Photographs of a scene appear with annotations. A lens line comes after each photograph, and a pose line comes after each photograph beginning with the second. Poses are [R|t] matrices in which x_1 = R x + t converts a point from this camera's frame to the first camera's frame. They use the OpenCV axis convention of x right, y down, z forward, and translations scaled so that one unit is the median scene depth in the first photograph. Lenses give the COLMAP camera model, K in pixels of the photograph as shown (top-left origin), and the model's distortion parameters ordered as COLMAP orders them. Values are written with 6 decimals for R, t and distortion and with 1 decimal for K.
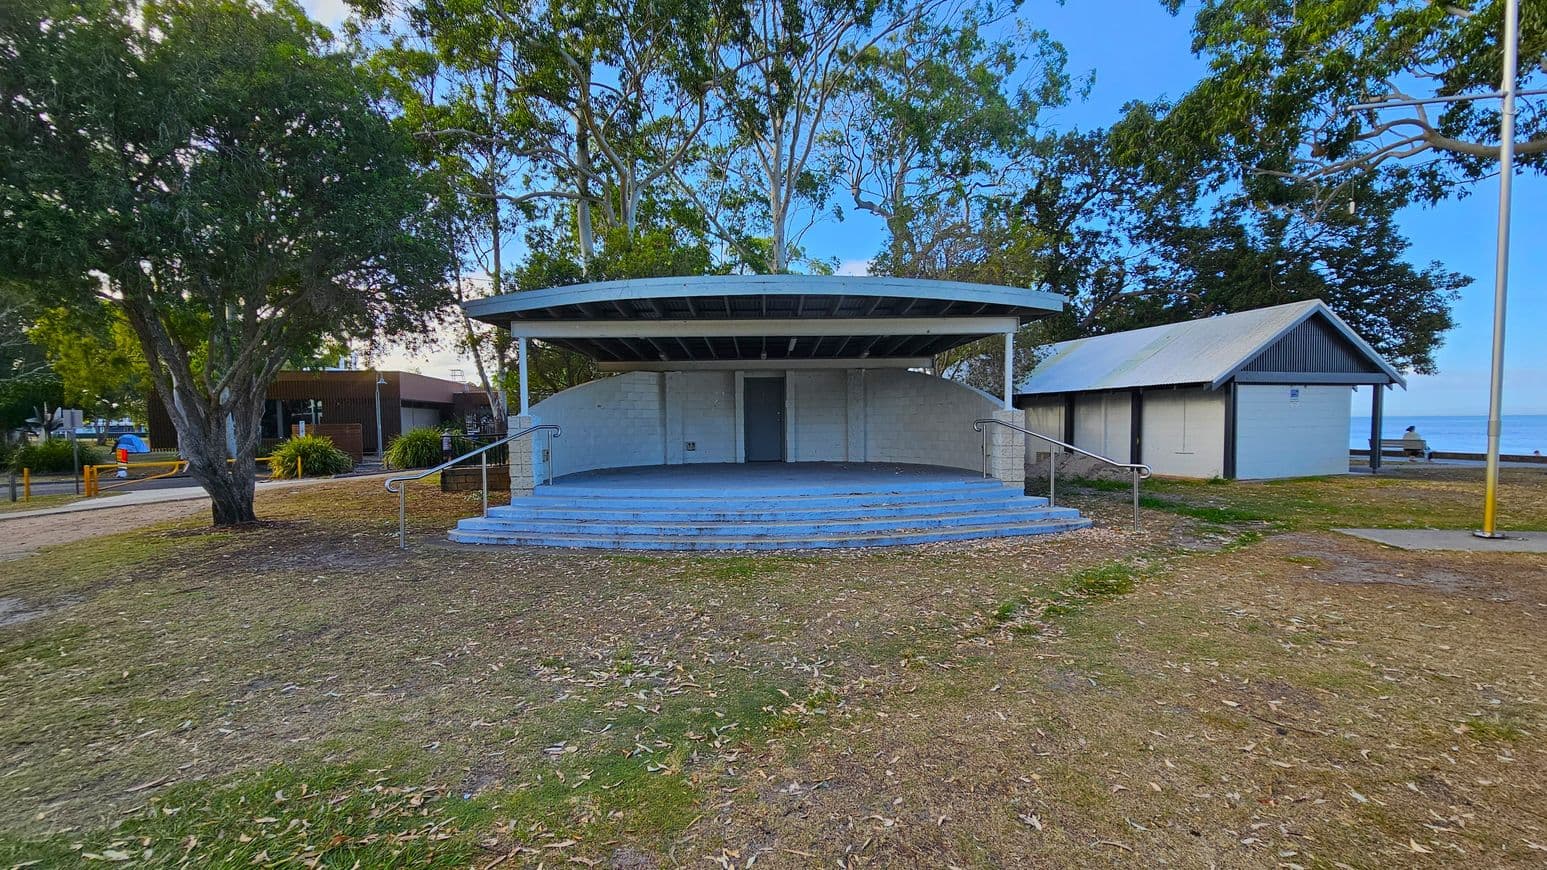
lens RADIAL K [[632.3, 0, 777.0], [0, 632.3, 452.8], [0, 0, 1]] dist [0.000079, -0.000051]
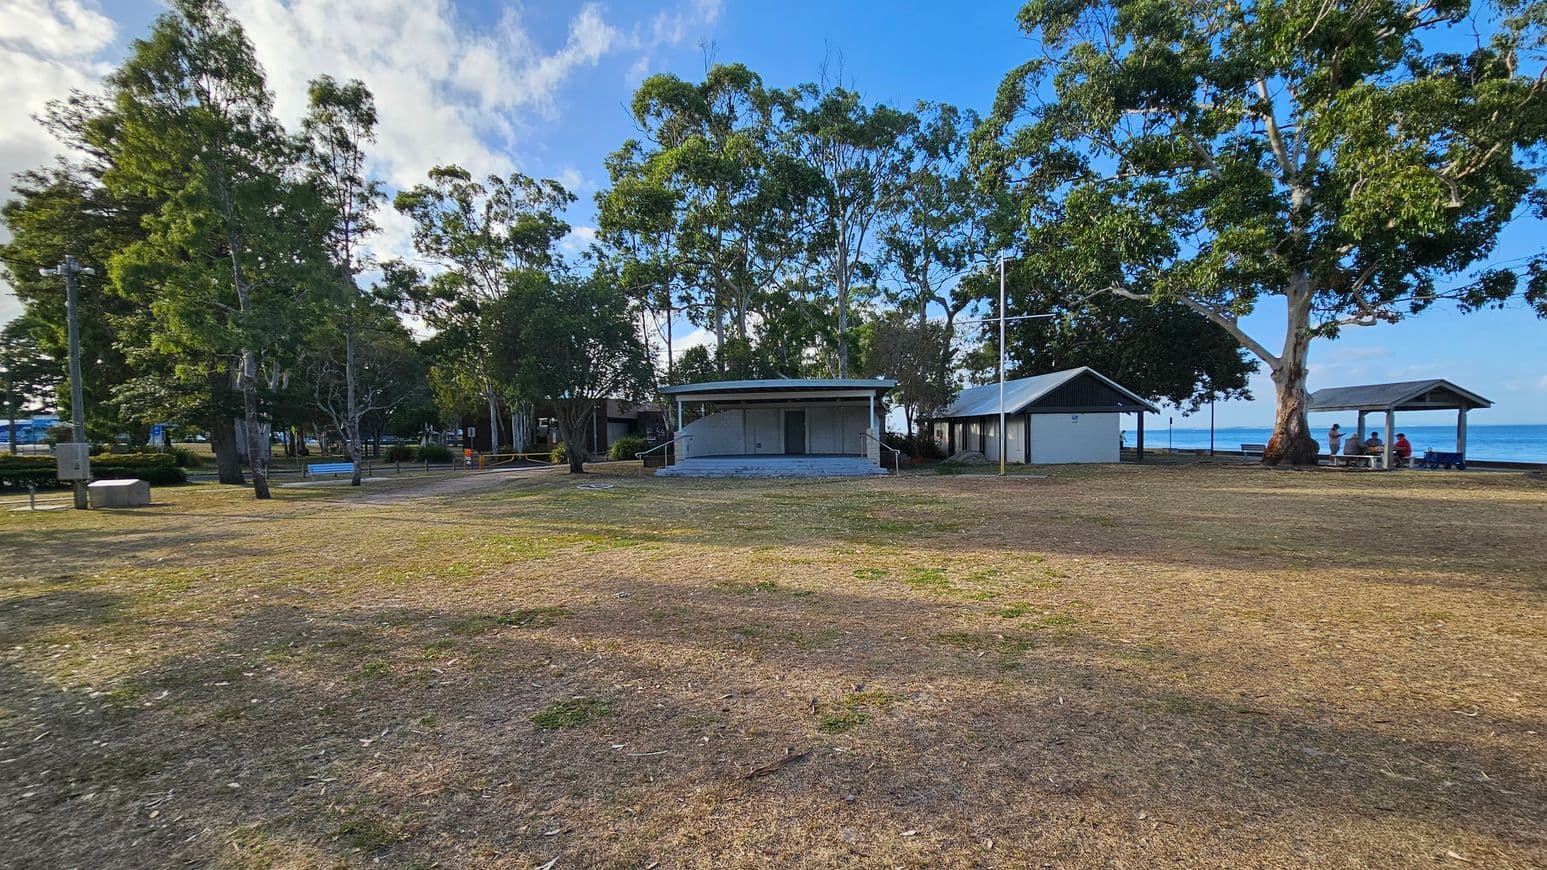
lens RADIAL K [[632.3, 0, 777.0], [0, 632.3, 452.8], [0, 0, 1]] dist [0.000079, -0.000051]
pose [[0.970294, 0.006455, -0.241845, 0.430565], [-0.010281, 0.999841, -0.014559, 0.044687], [0.241712, 0.016613, 0.970206, -0.991836]]
